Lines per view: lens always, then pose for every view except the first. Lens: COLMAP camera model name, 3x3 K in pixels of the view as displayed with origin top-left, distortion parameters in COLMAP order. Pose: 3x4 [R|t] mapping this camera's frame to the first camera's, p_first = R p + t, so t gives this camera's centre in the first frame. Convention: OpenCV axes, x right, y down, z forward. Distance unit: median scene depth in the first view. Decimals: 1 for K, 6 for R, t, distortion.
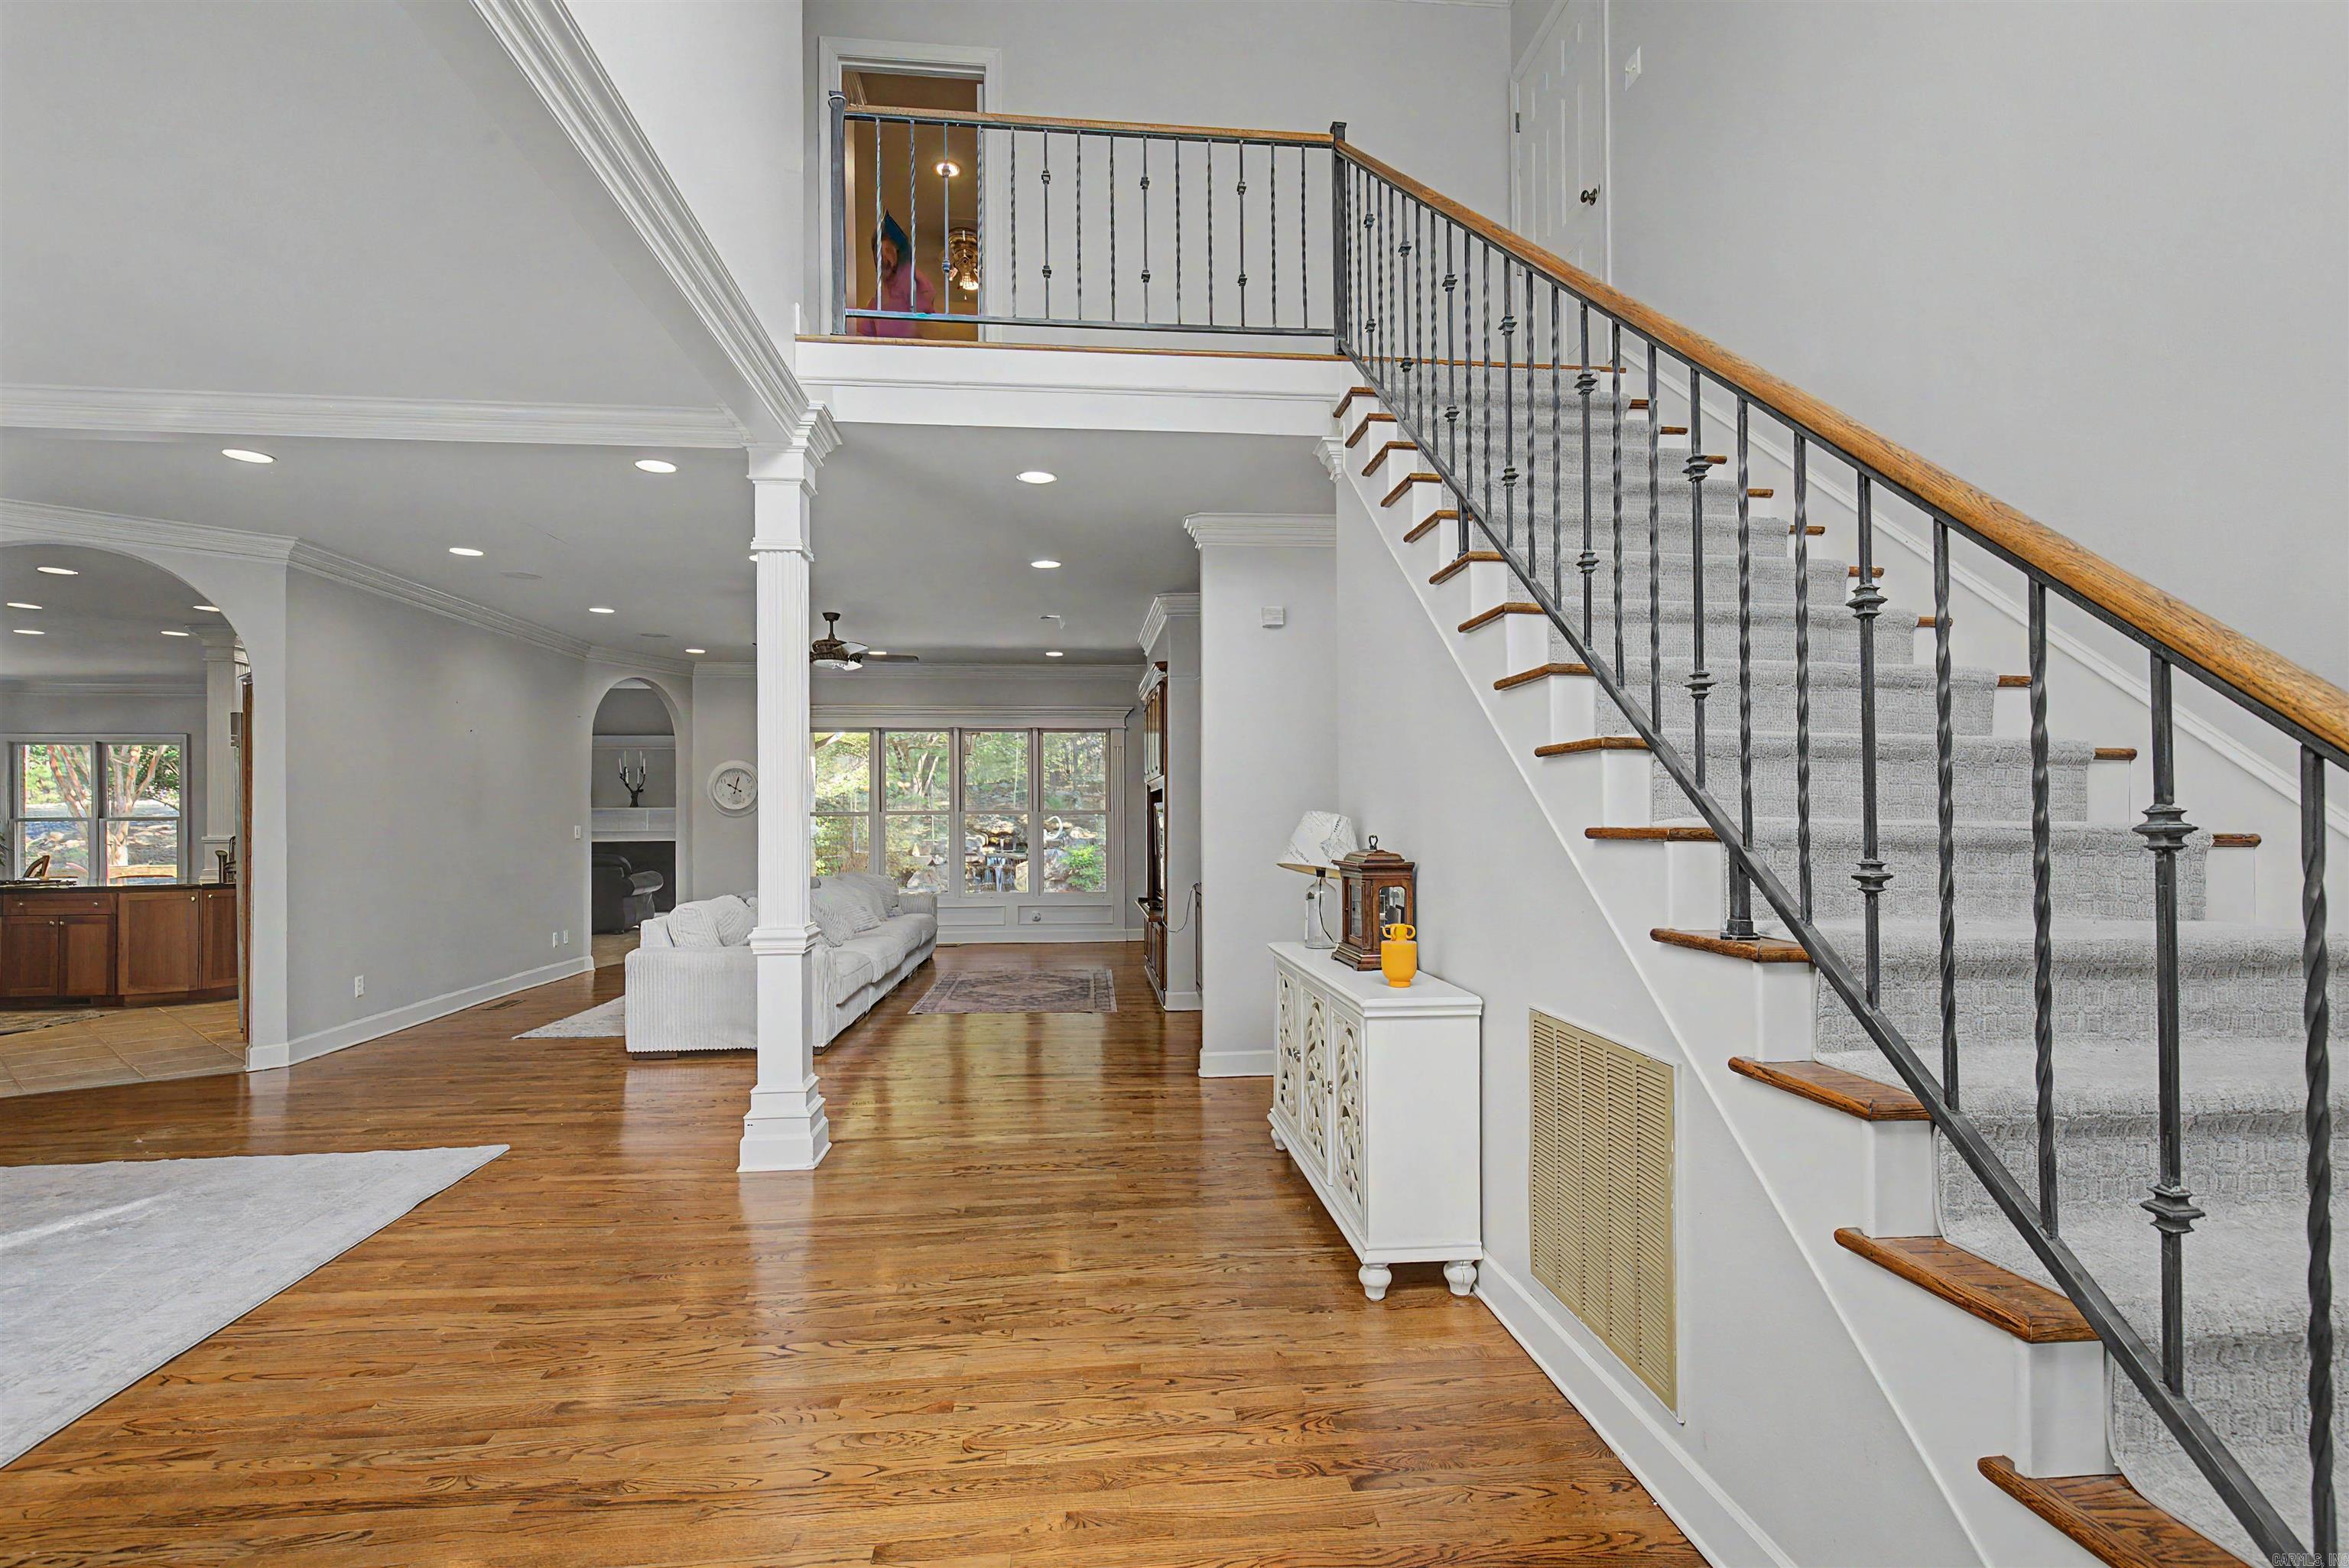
lens RADIAL K [[1089.5, 0, 1175.4], [0, 1089.5, 819.3], [0, 0, 1]] dist [0.001271, 0.000062]
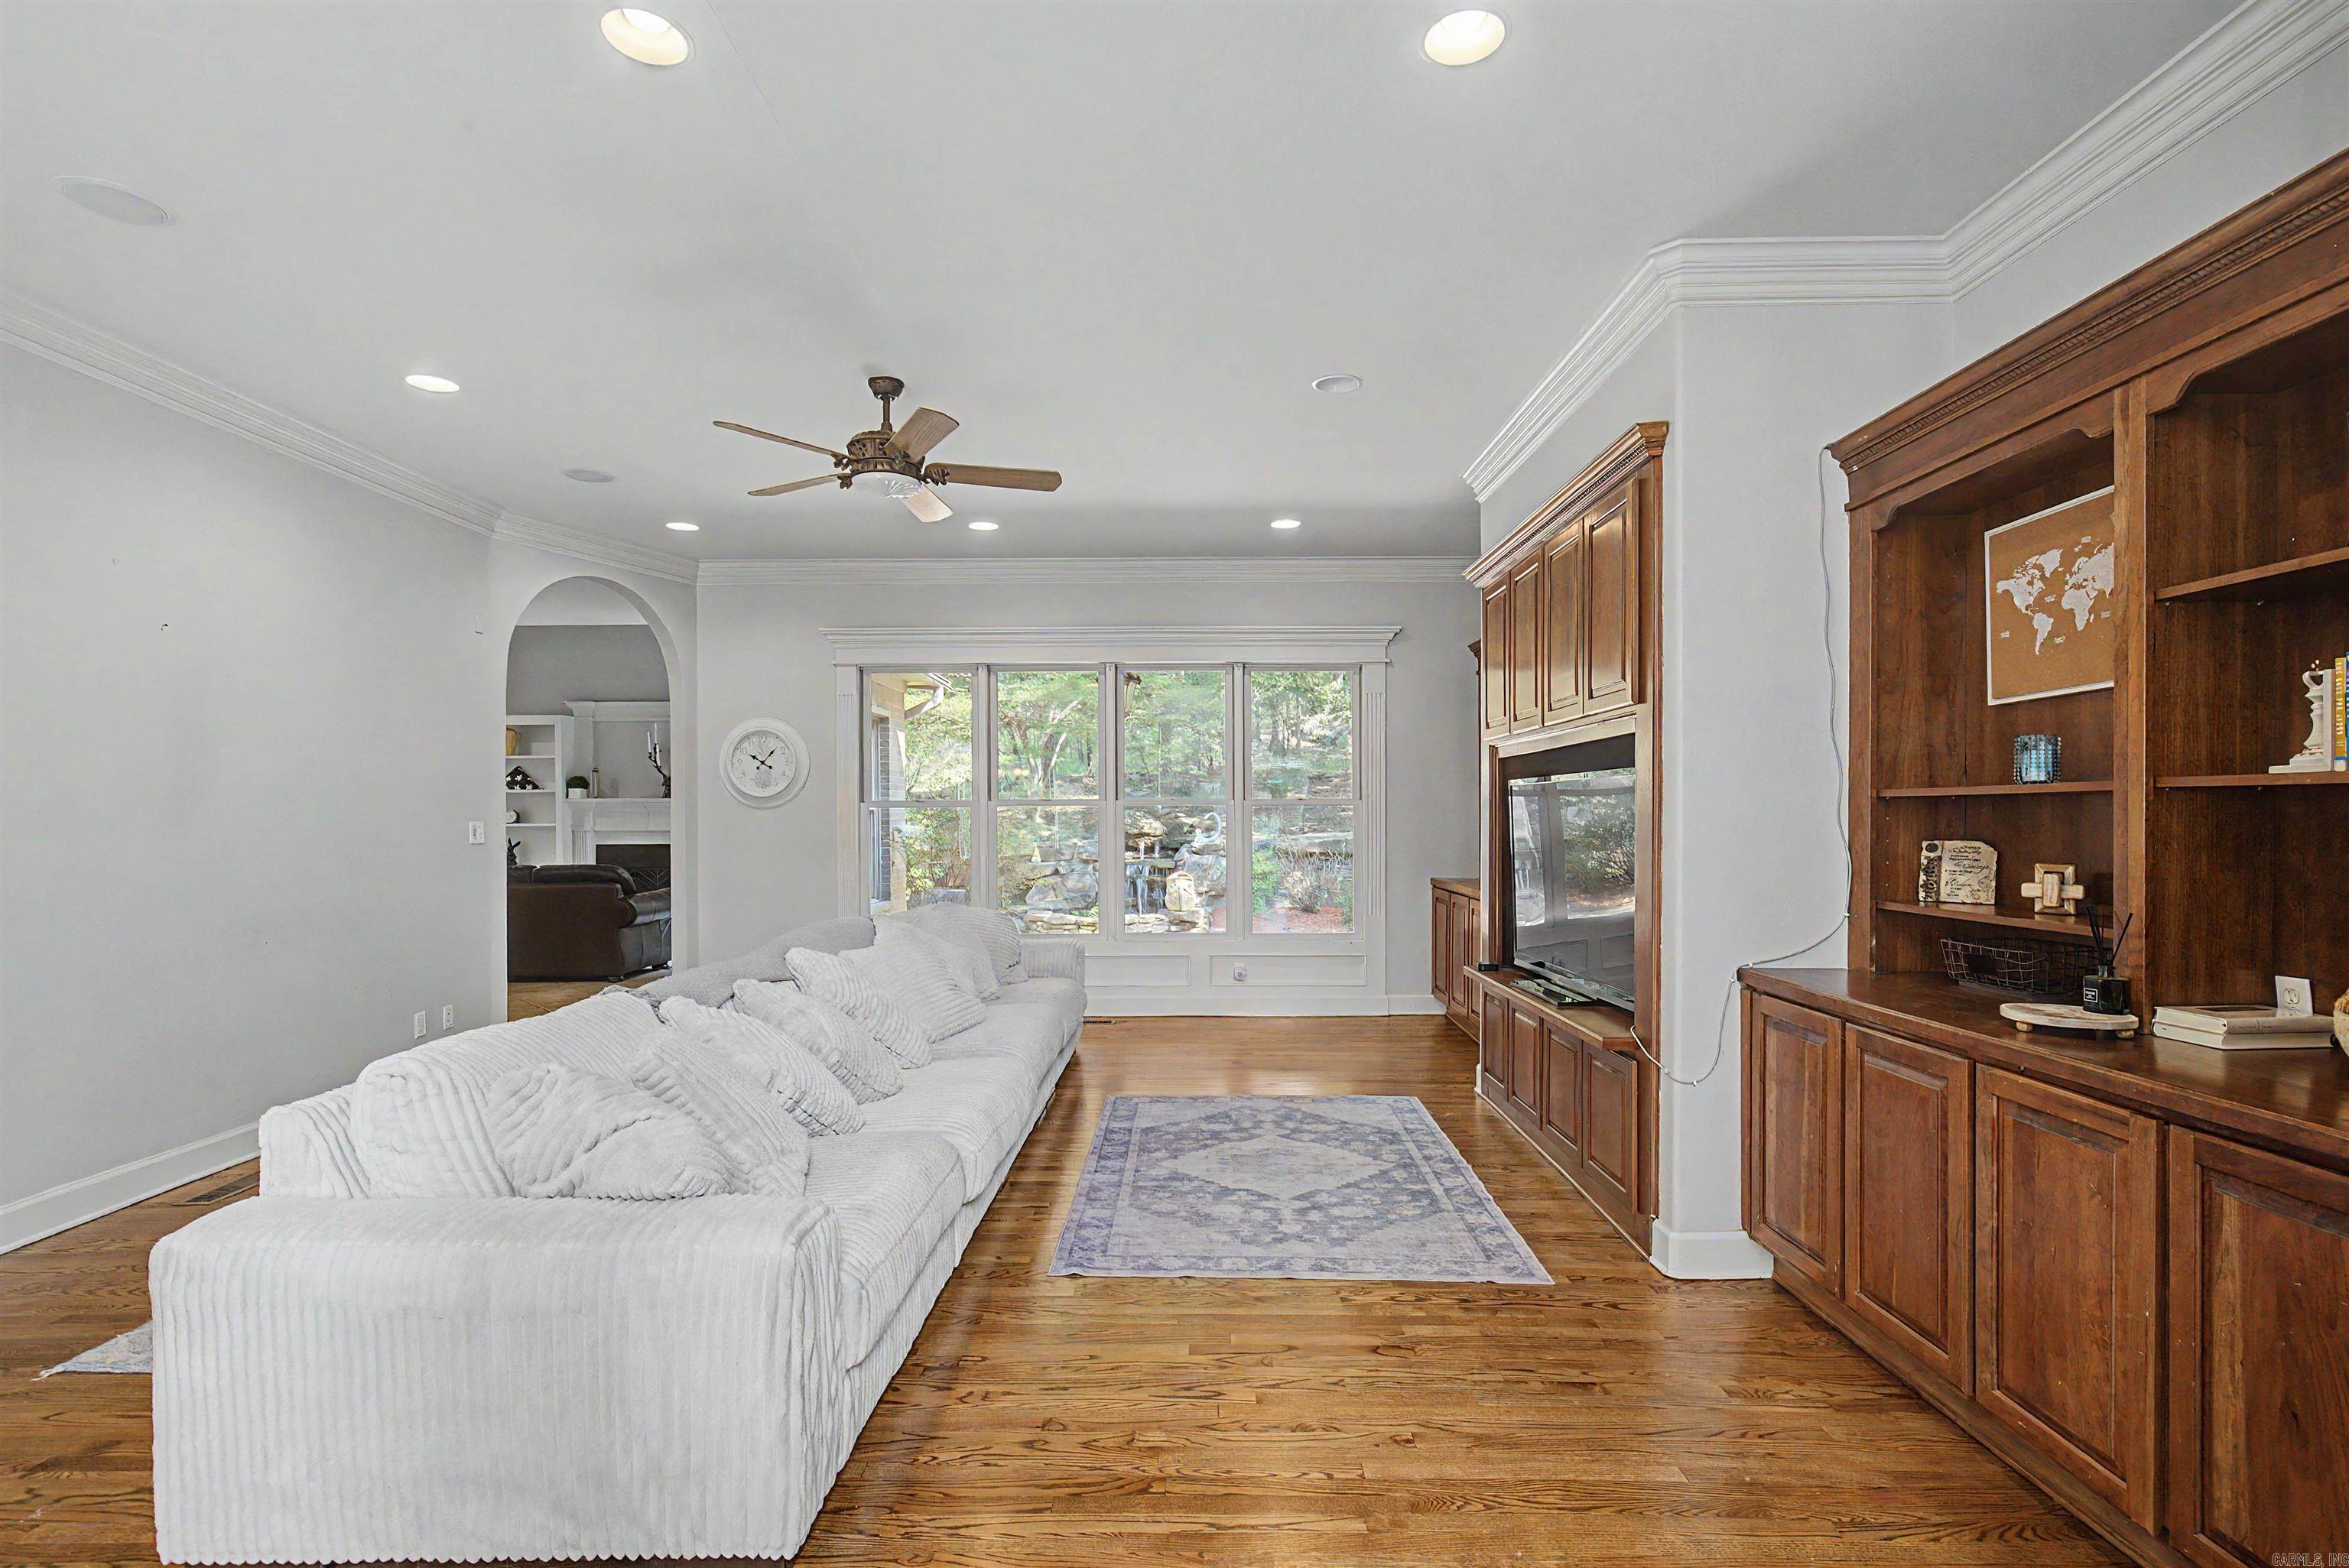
lens RADIAL K [[1089.5, 0, 1175.4], [0, 1089.5, 819.3], [0, 0, 1]] dist [0.001271, 0.000062]
pose [[0.995137, 0.000393, -0.098501, -0.102686], [-0.000353, 1.000000, 0.000426, 0.003194], [0.098501, -0.000389, 0.995137, 0.388304]]
